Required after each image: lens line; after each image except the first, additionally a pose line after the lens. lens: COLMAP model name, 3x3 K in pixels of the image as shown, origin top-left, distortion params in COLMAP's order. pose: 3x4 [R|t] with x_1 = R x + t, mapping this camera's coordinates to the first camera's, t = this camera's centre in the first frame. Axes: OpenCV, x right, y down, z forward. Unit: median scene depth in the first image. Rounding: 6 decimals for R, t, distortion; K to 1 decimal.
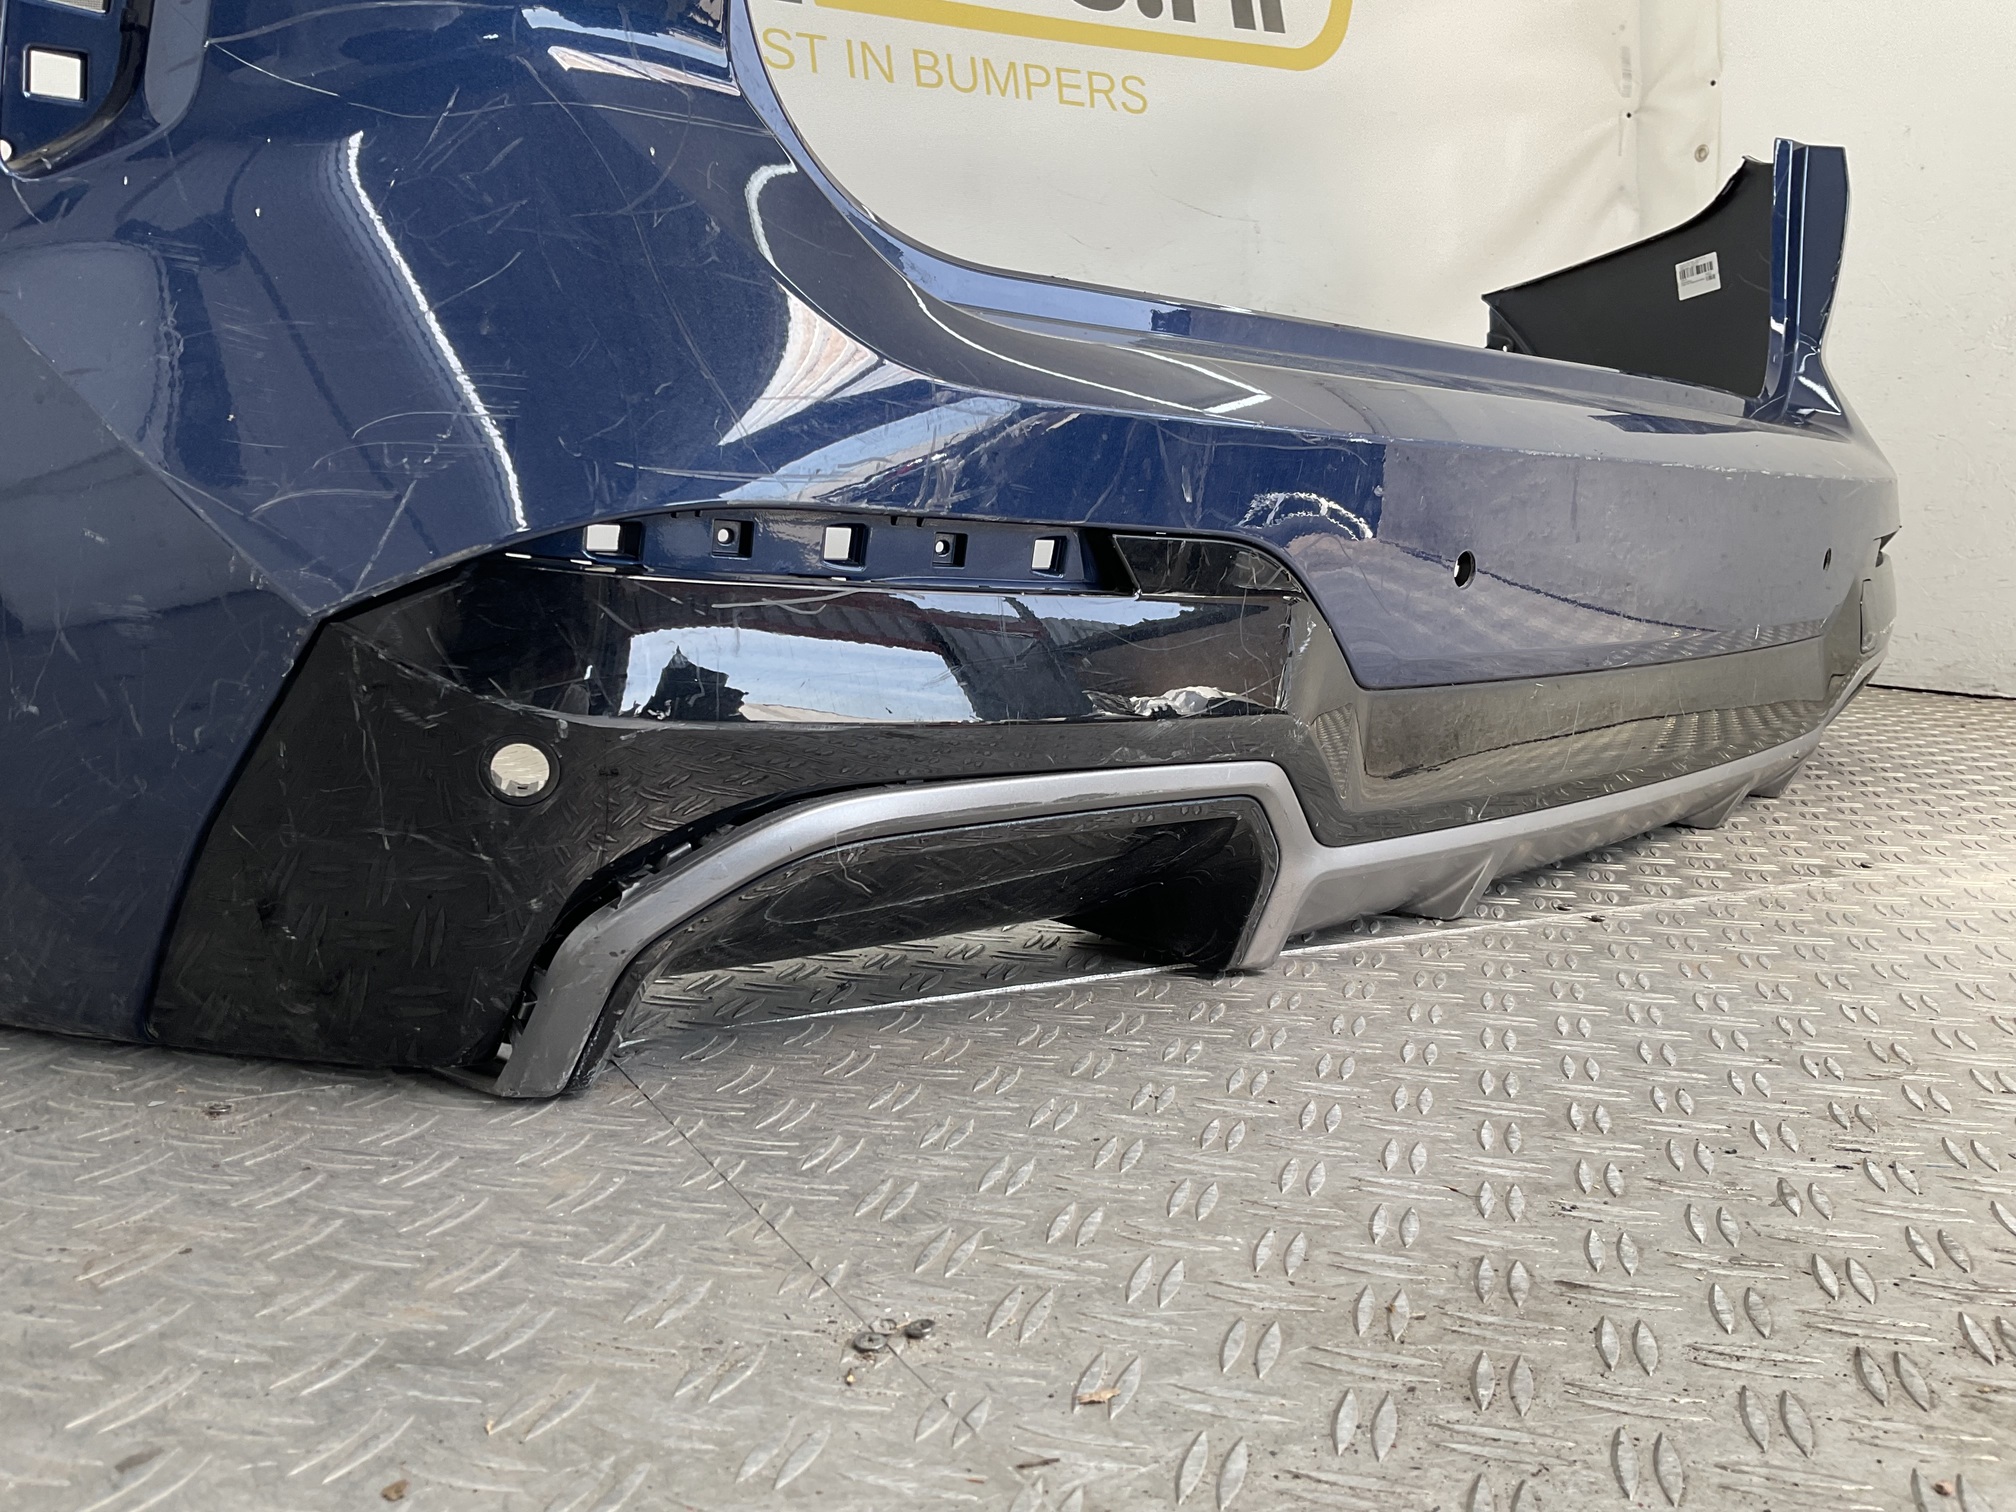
lens RADIAL K [[1683.2, 0, 1008.0], [0, 1683.2, 756.0], [0, 0, 1]] dist [0.072546, -0.122831]
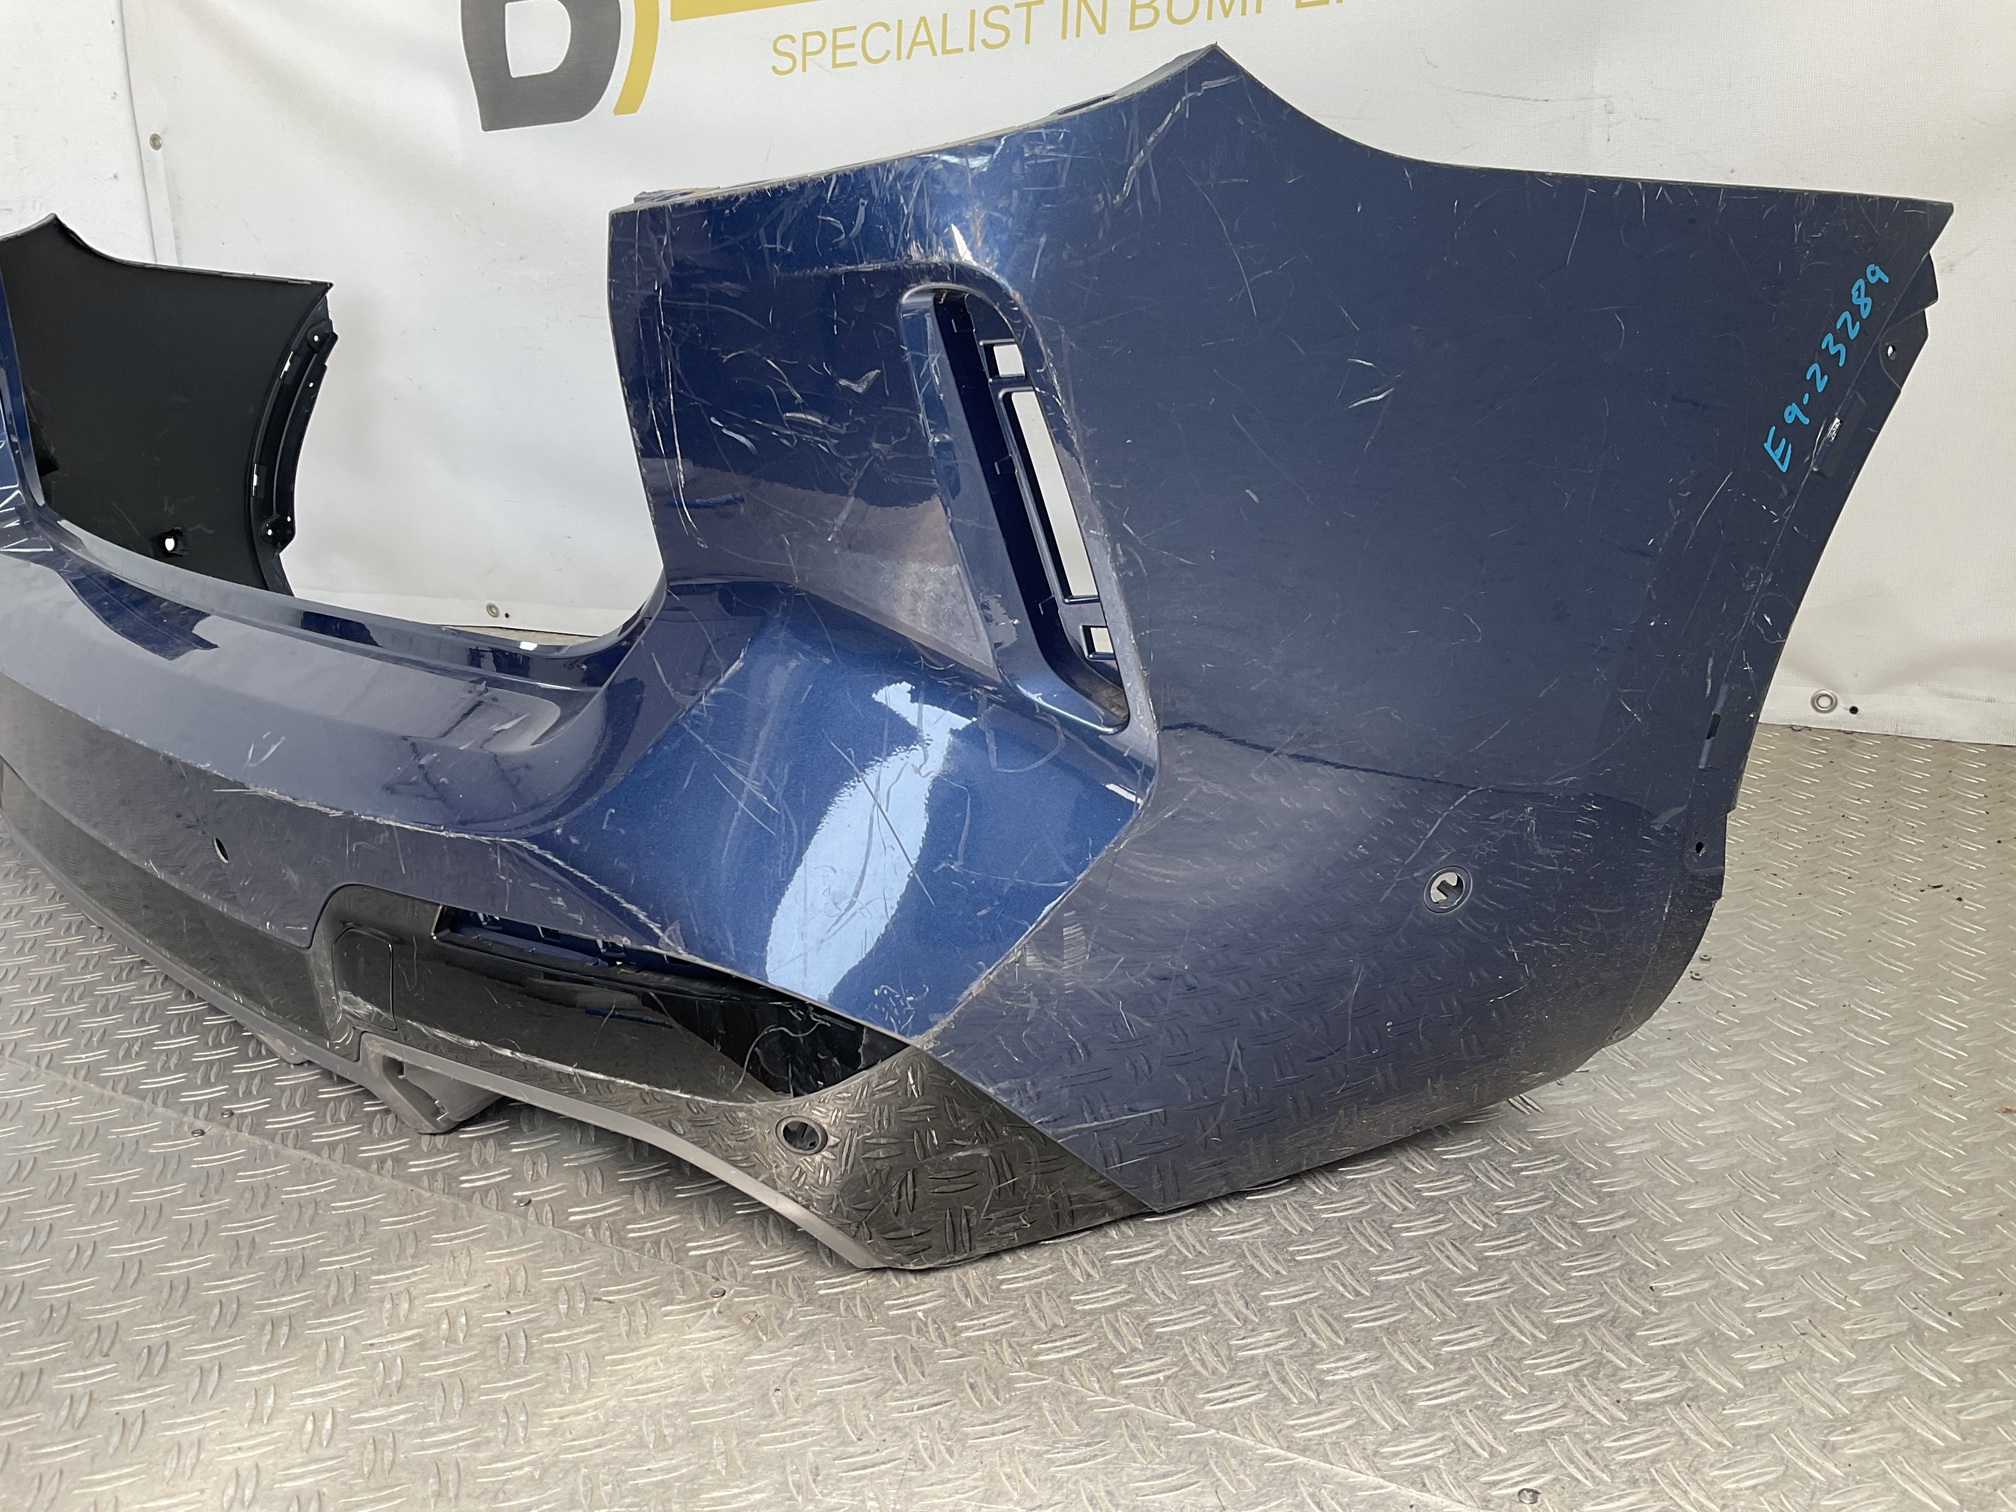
lens RADIAL K [[1666.8, 0, 998.8], [0, 1666.8, 760.6], [0, 0, 1]] dist [0.140244, -0.317907]
pose [[0.539584, 0.224511, -0.811446, 0.768049], [-0.048755, 0.970505, 0.236099, -0.229940], [0.840519, -0.087833, 0.534615, 0.425199]]
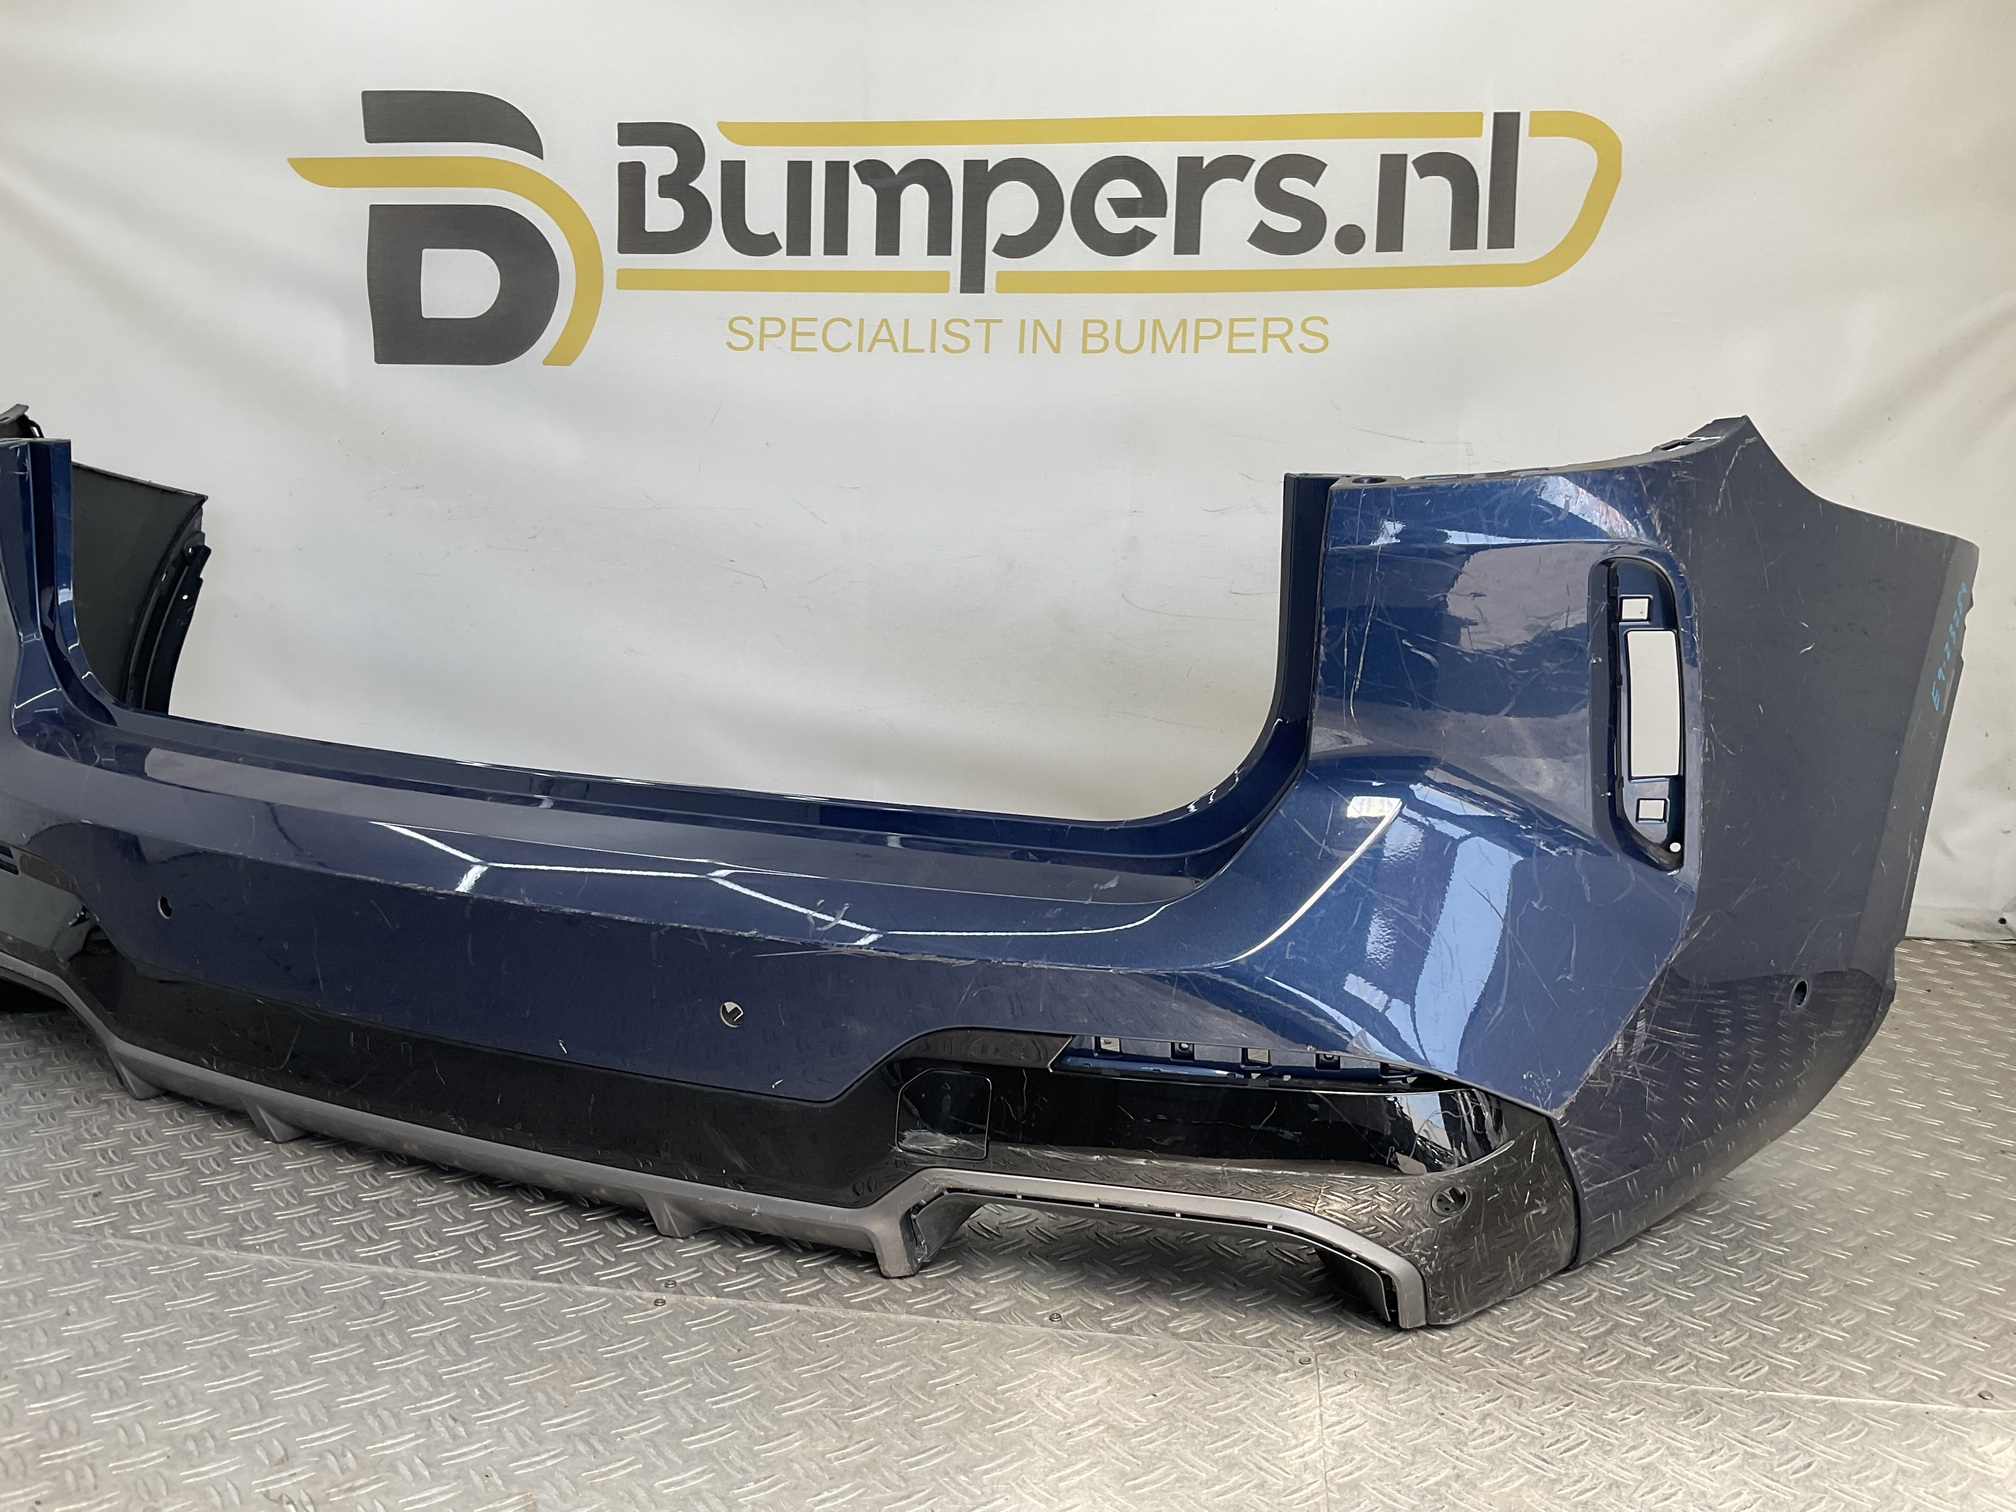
lens RADIAL K [[1666.8, 0, 998.8], [0, 1666.8, 760.6], [0, 0, 1]] dist [0.140244, -0.317907]
pose [[0.804298, 0.112616, -0.583457, 0.597457], [-0.098738, 0.993556, 0.055660, -0.189532], [0.585965, 0.012843, 0.810234, 0.074904]]
